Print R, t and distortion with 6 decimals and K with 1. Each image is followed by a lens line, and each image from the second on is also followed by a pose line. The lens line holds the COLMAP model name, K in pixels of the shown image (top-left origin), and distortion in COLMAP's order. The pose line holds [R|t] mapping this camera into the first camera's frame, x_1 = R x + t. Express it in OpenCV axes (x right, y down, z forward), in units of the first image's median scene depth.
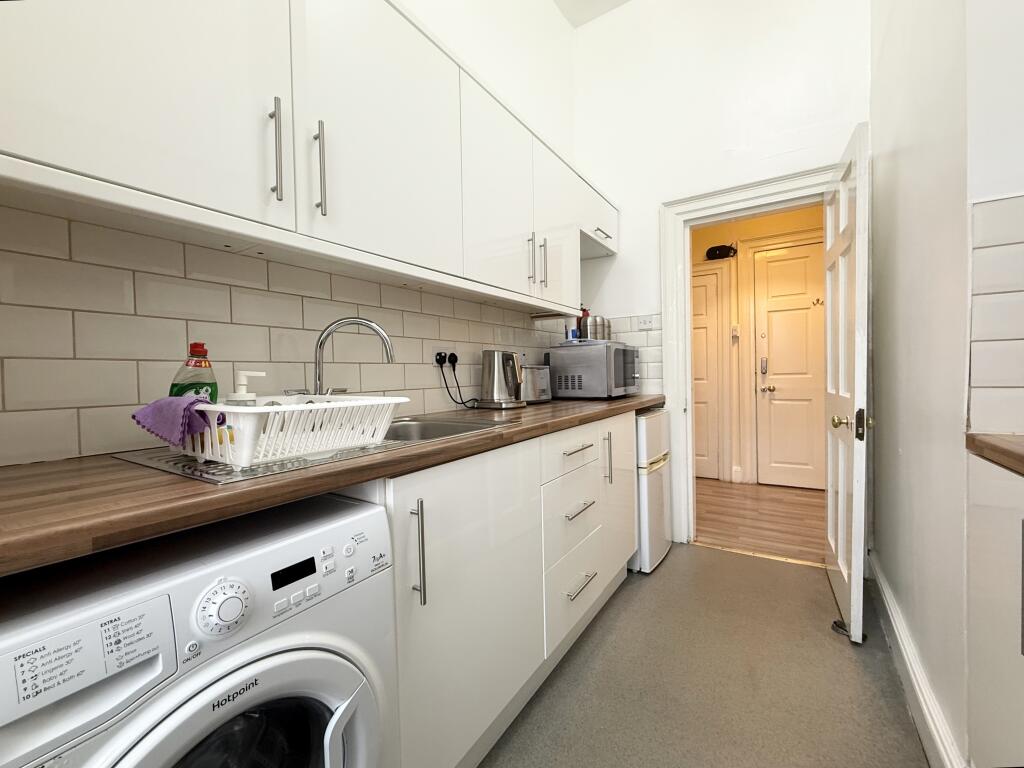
lens RADIAL K [[415.3, 0, 512.0], [0, 415.3, 384.0], [0, 0, 1]] dist [-0.002711, -0.000642]
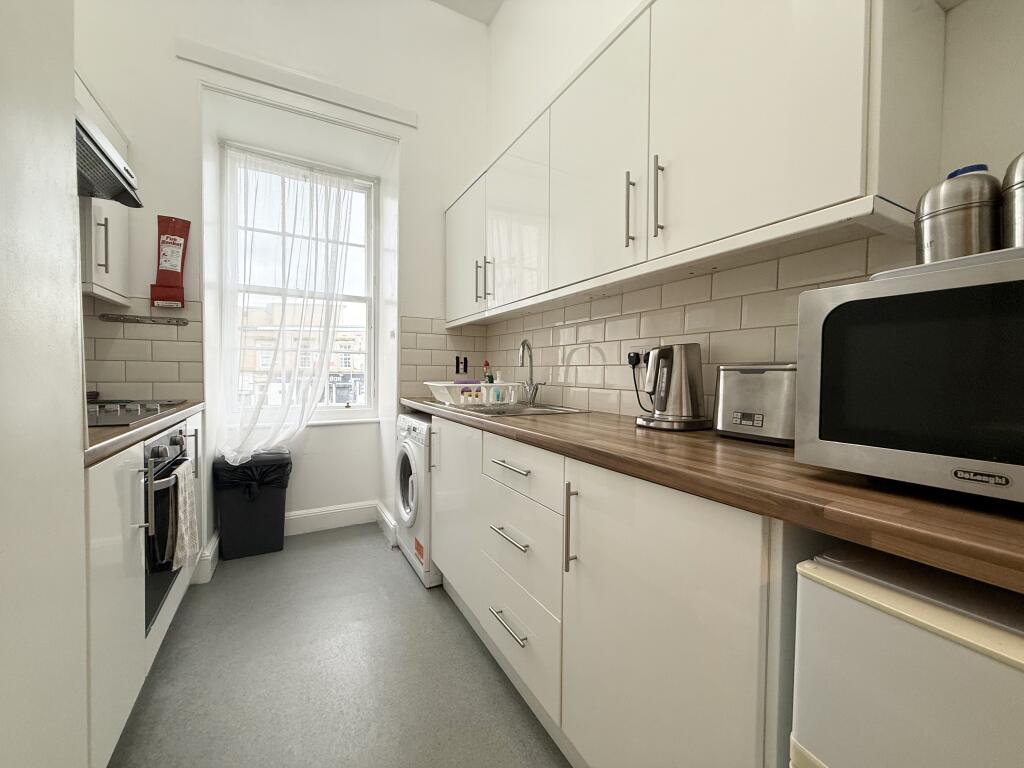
lens RADIAL K [[415.3, 0, 512.0], [0, 415.3, 384.0], [0, 0, 1]] dist [-0.002711, -0.000642]
pose [[-0.467190, 0.039750, -0.883263, 0.781363], [-0.019840, 0.998266, 0.055420, -0.051600], [0.883934, 0.043415, -0.465591, 1.199618]]
